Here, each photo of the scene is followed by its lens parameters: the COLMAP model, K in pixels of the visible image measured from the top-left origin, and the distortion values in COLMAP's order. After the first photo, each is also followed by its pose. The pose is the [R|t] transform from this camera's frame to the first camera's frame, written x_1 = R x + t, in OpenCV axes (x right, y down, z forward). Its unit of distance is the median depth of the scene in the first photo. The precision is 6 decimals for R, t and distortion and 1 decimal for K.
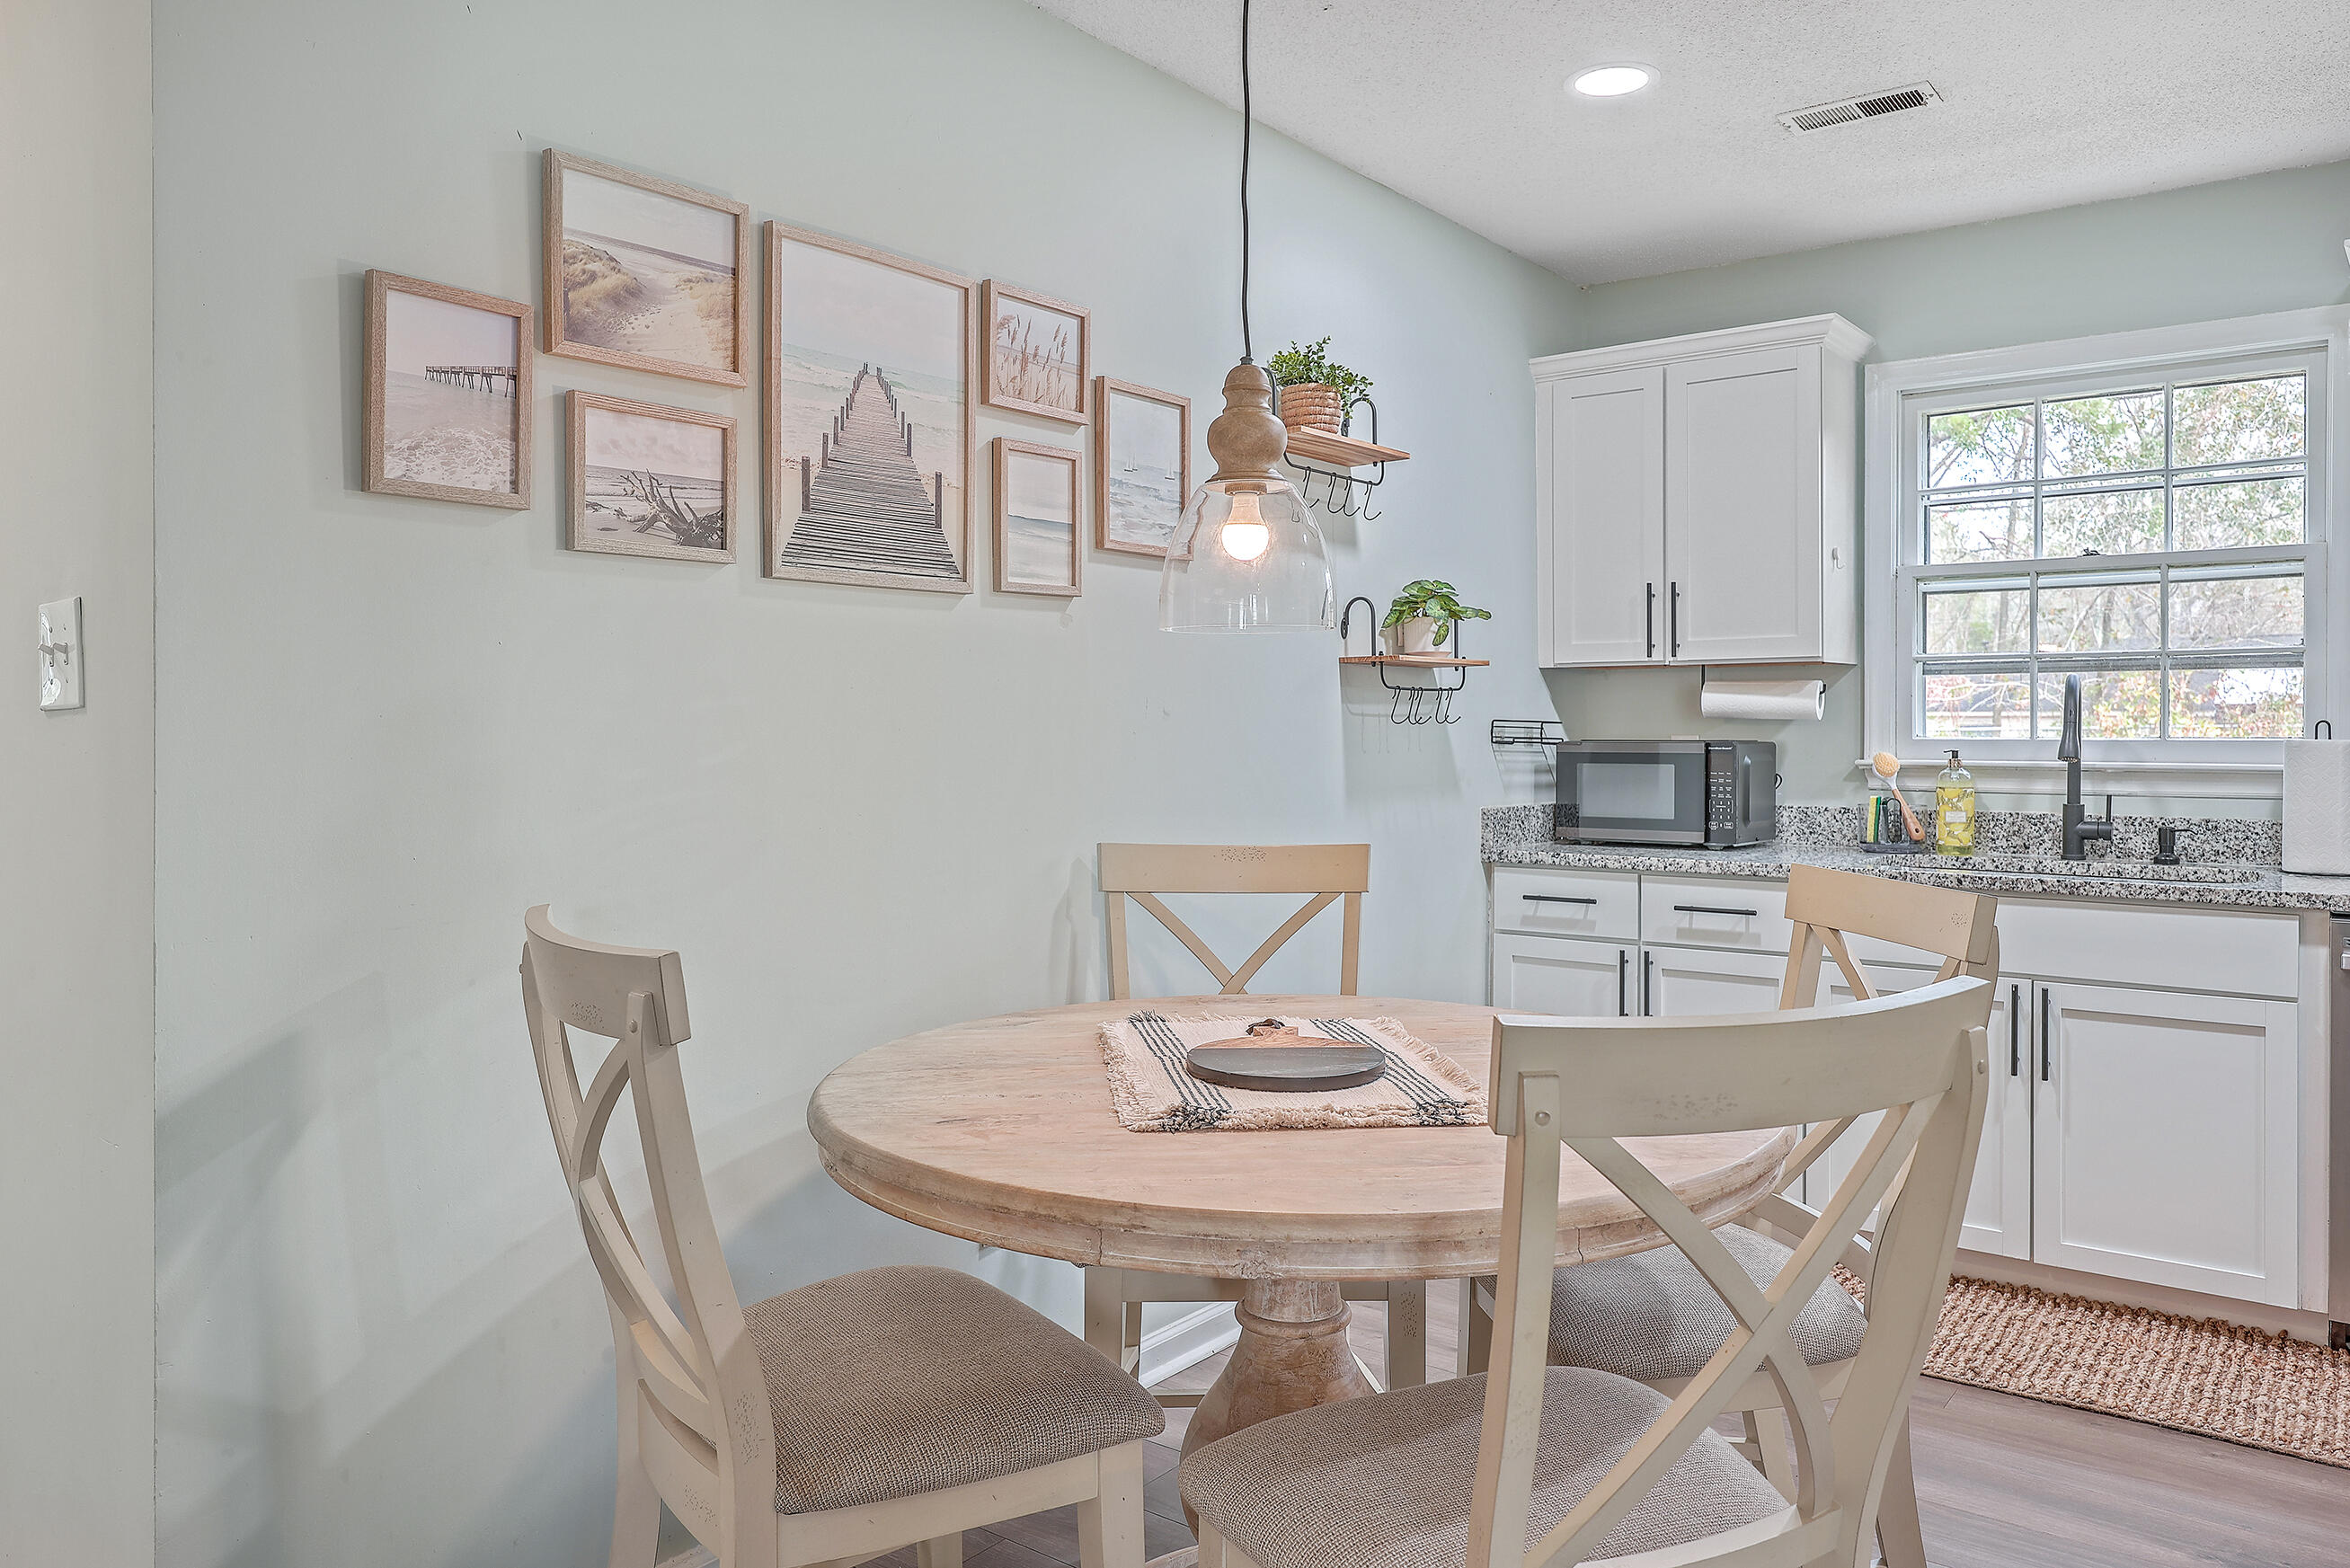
lens RADIAL K [[1641.8, 0, 1178.0], [0, 1641.8, 739.8], [0, 0, 1]] dist [0.005251, -0.001726]
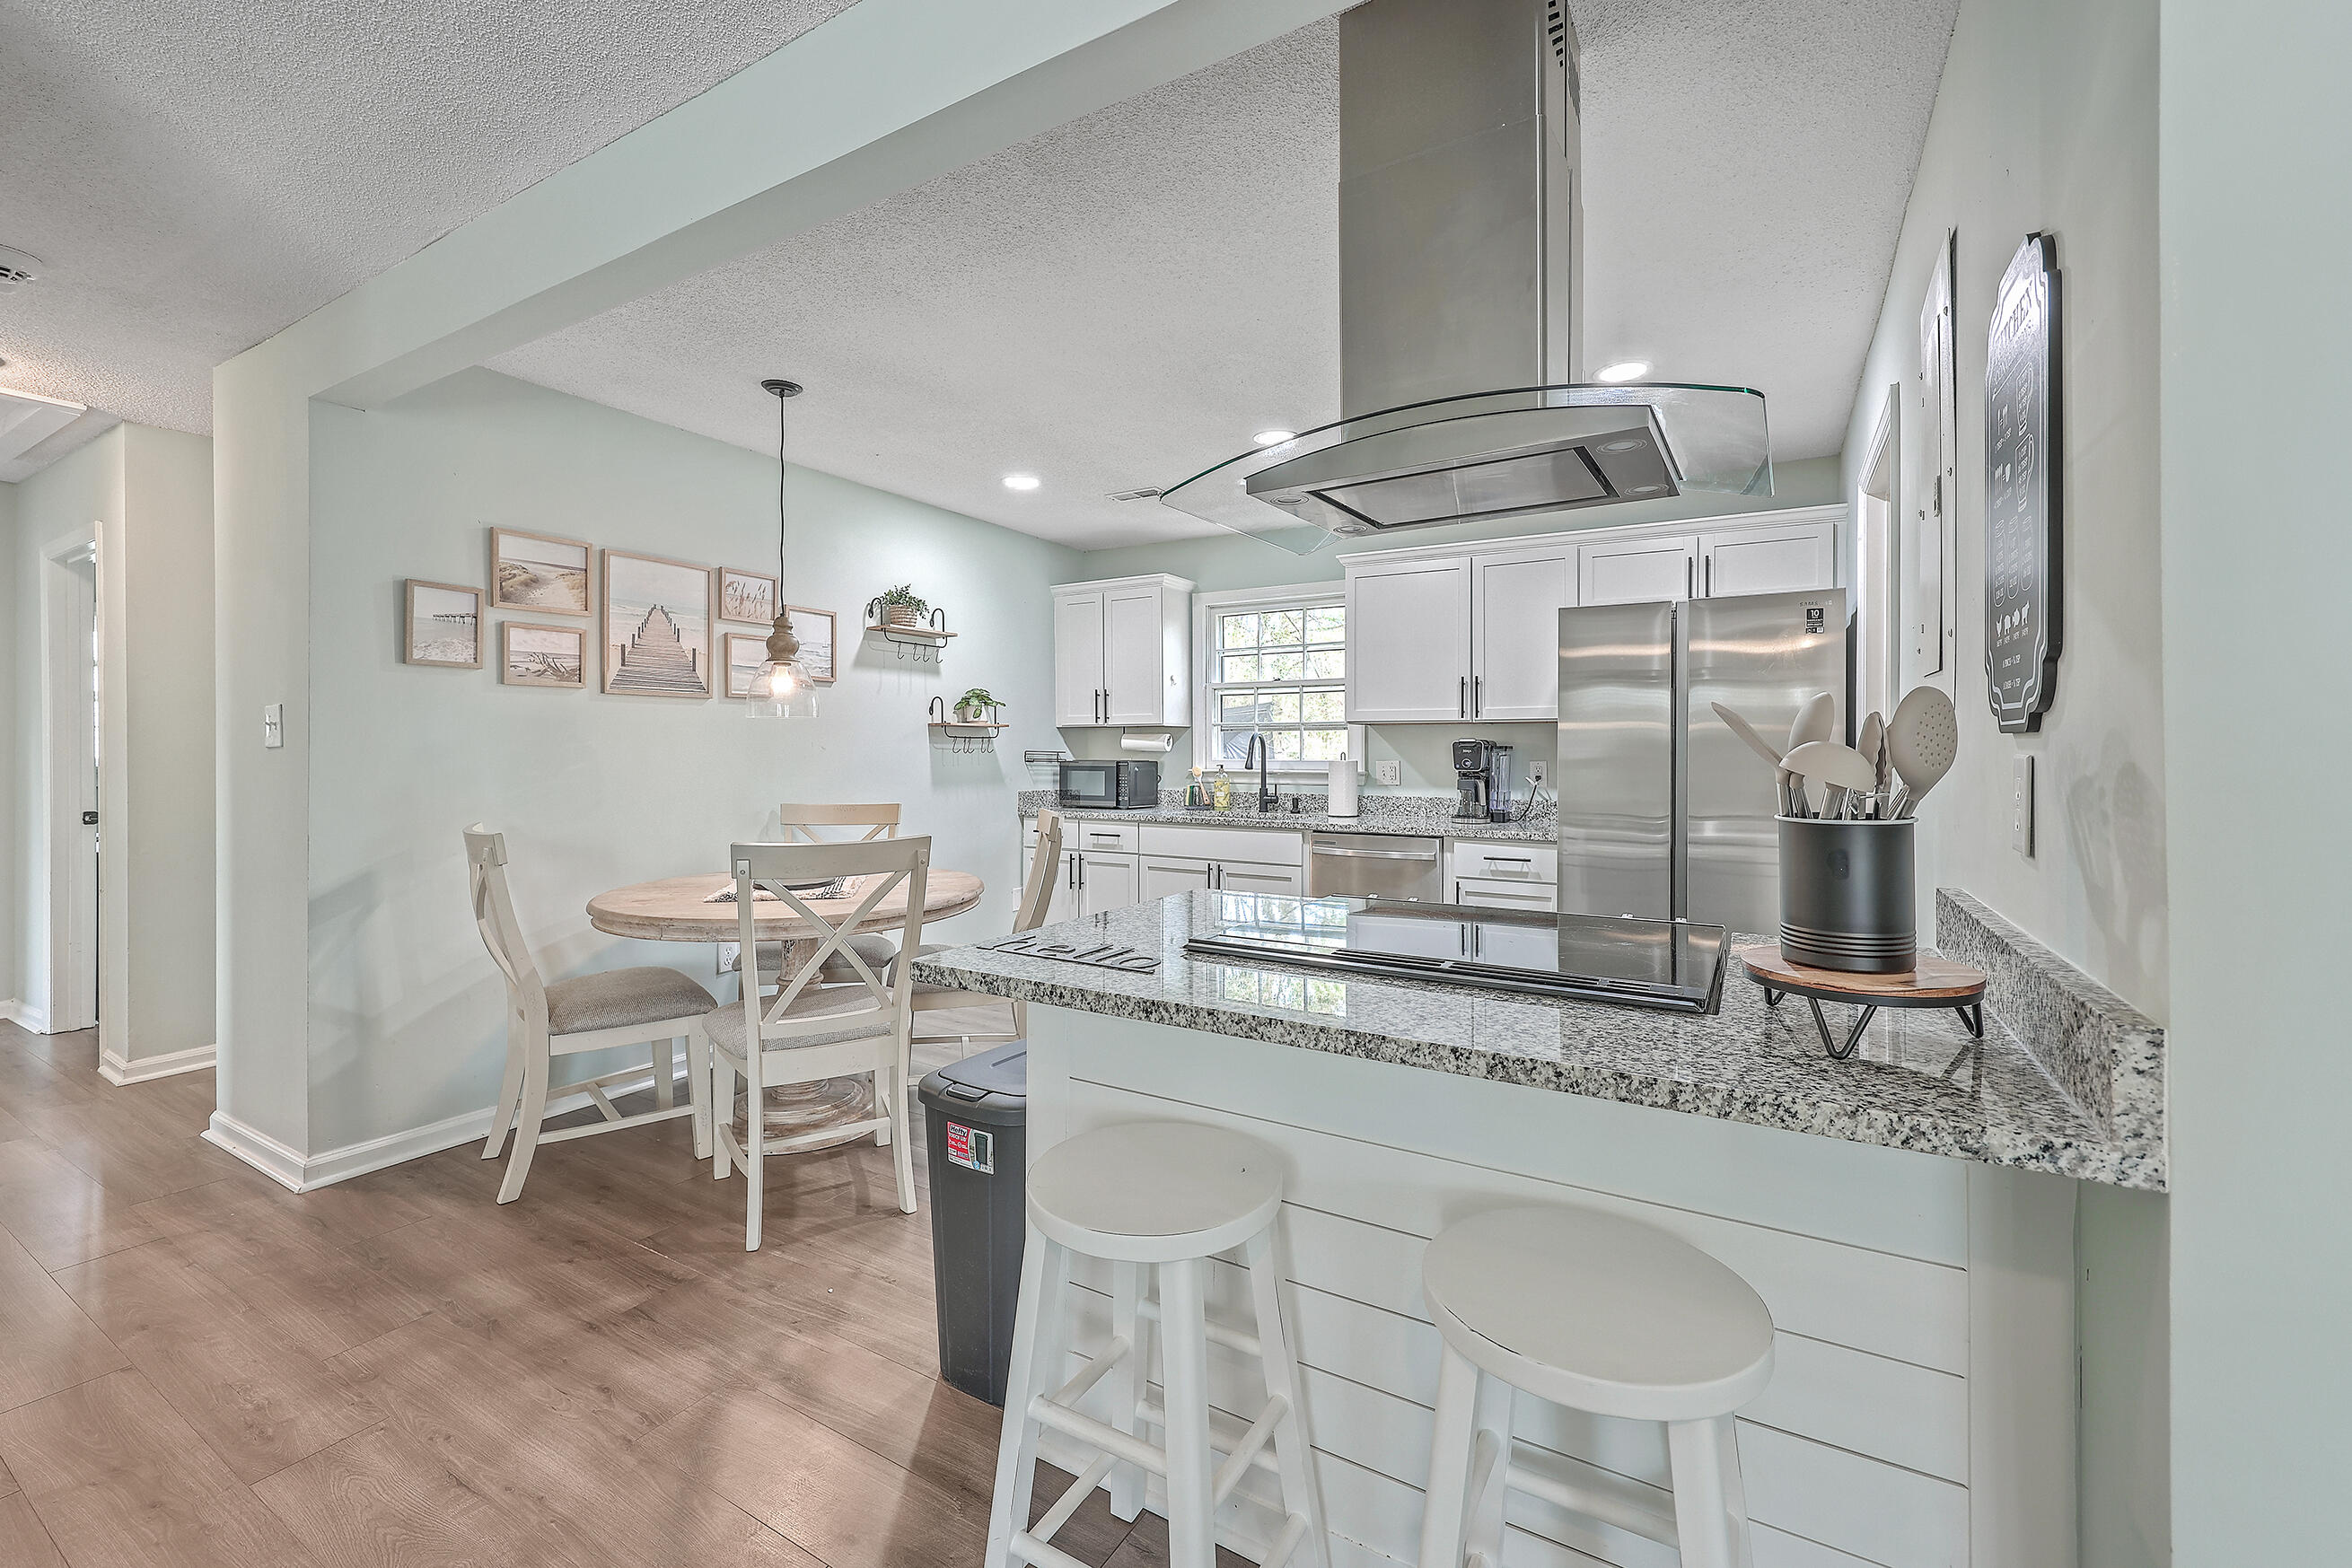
lens RADIAL K [[960.8, 0, 1188.0], [0, 960.8, 755.8], [0, 0, 1]] dist [0.007199, -0.001597]
pose [[0.992626, 0.001838, 0.121206, 0.284055], [-0.001275, 0.999988, -0.004719, -0.000016], [-0.121213, 0.004530, 0.992616, -0.342353]]
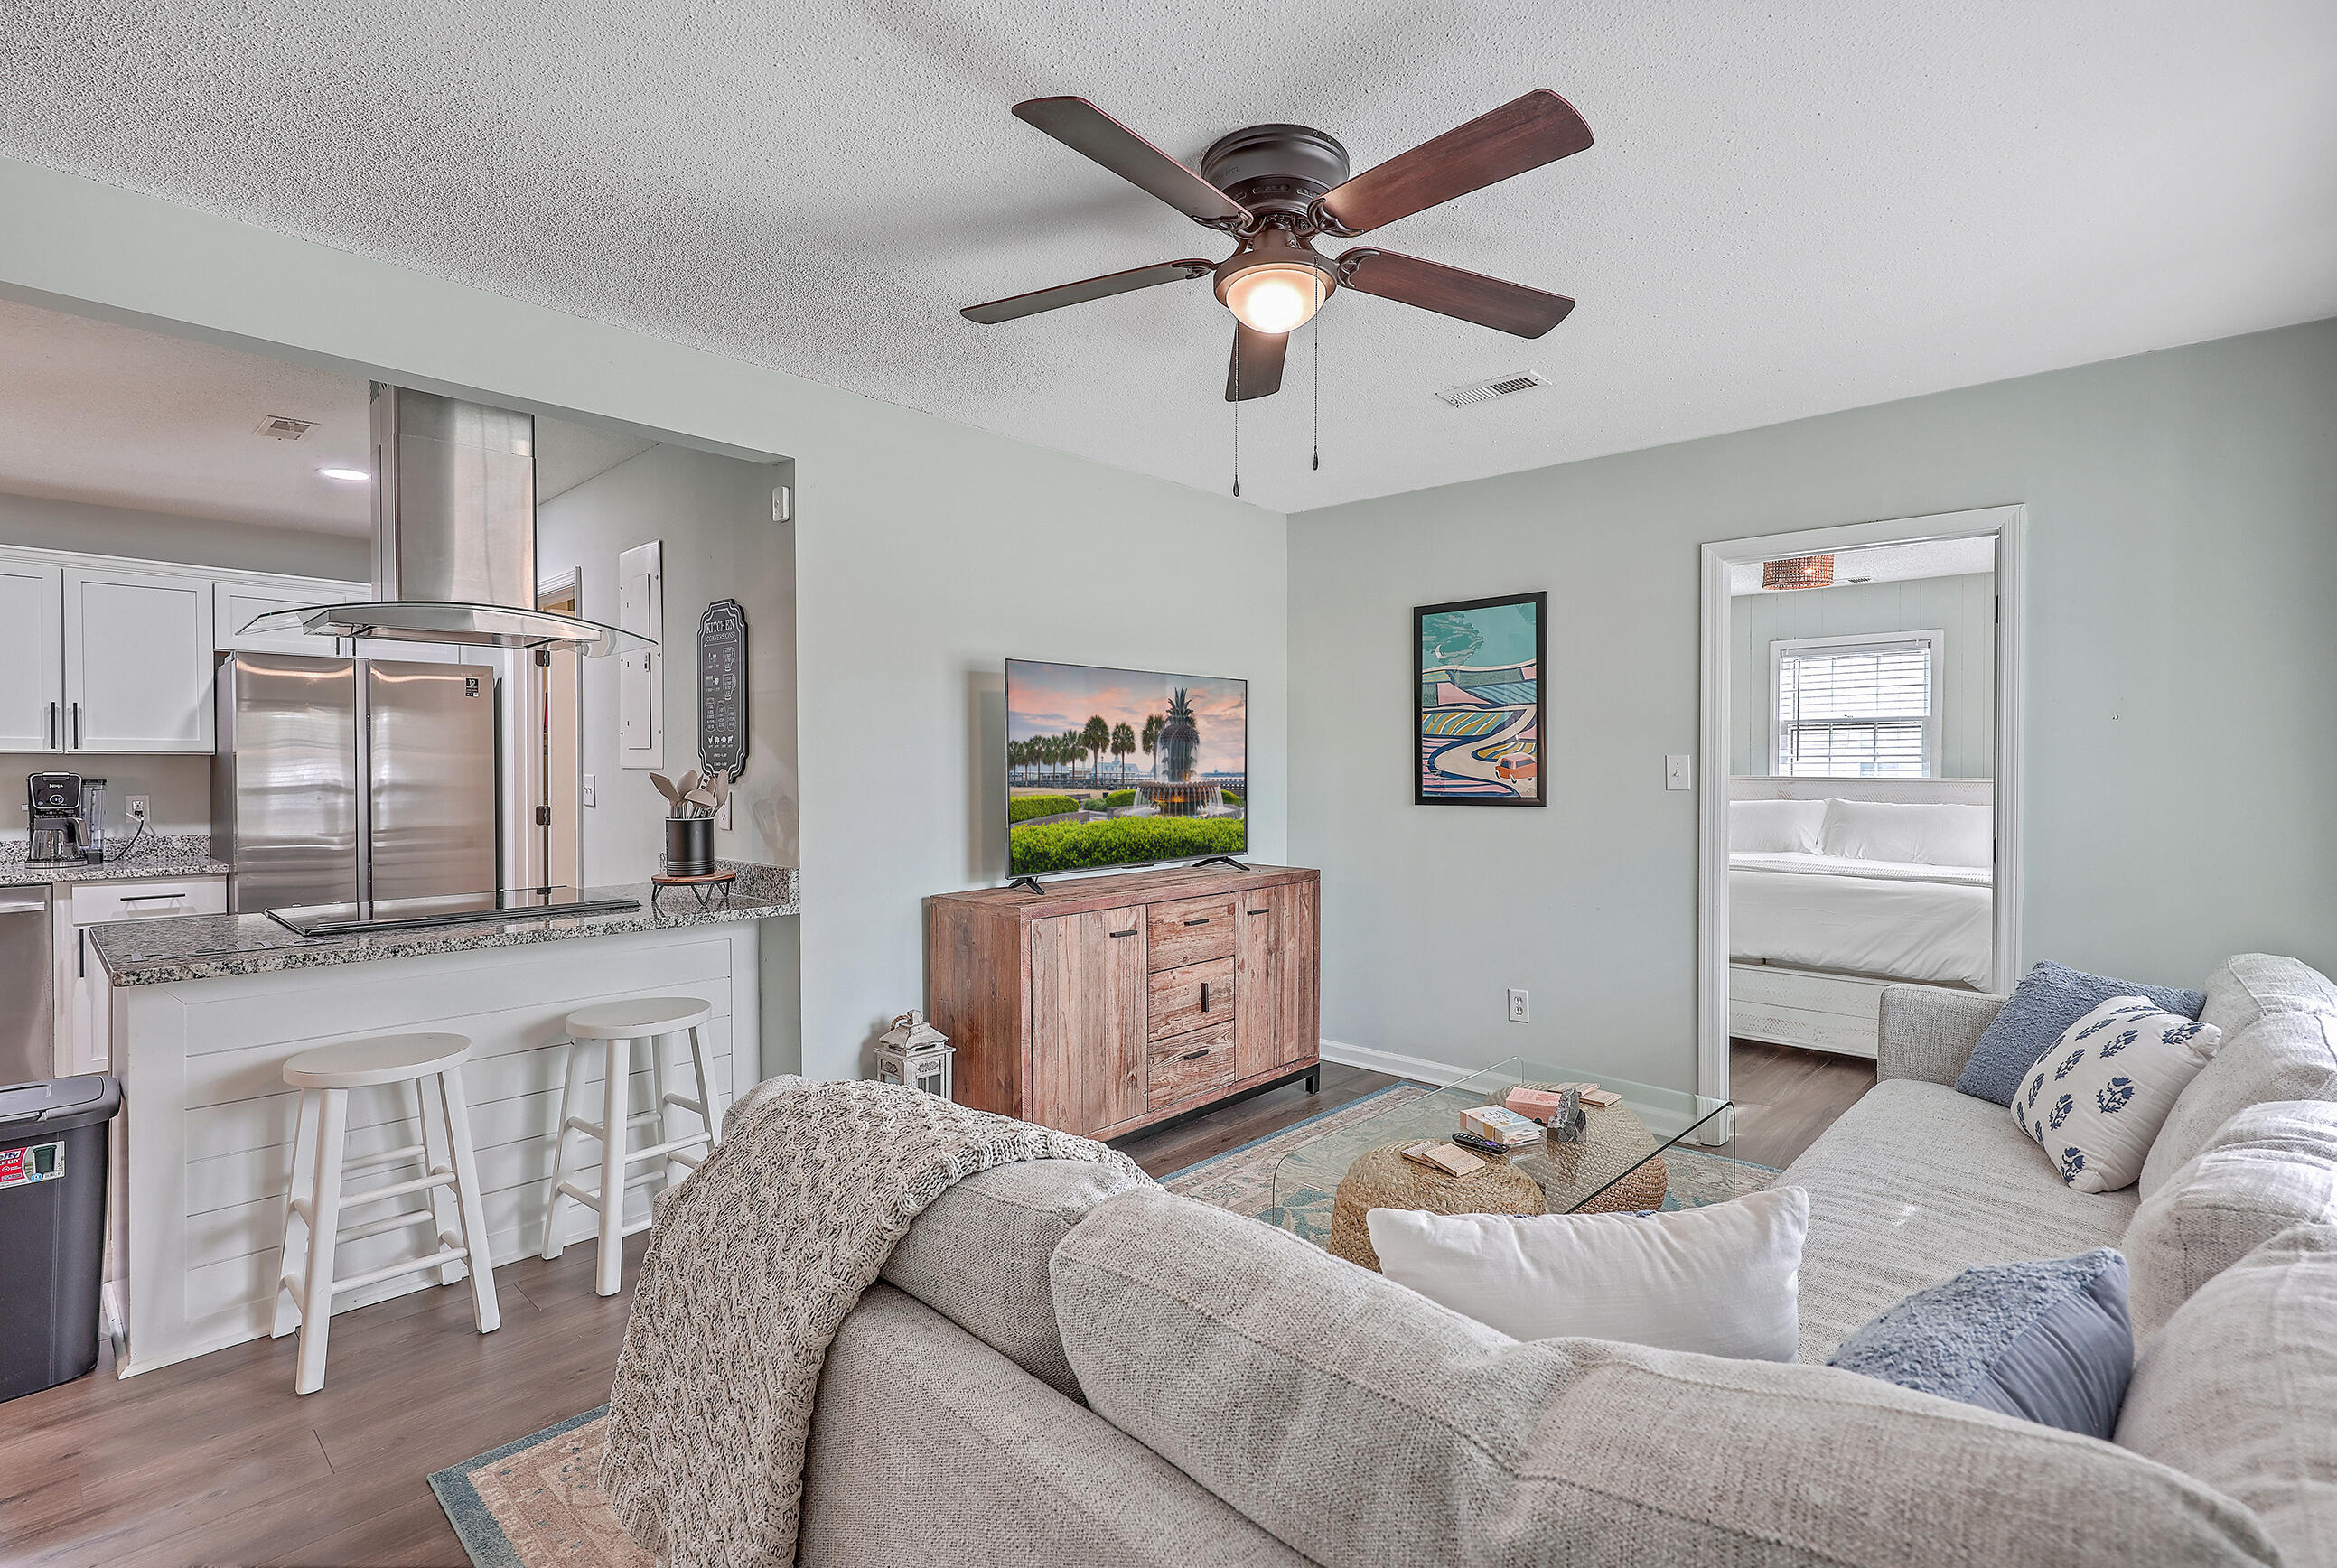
lens RADIAL K [[1084.1, 0, 1188.9], [0, 1084.1, 787.5], [0, 0, 1]] dist [0.006504, -0.001554]
pose [[0.079668, -0.016035, 0.996693, -0.324779], [0.010107, 0.999832, 0.015277, -0.016325], [-0.996770, 0.008856, 0.079816, -0.540928]]
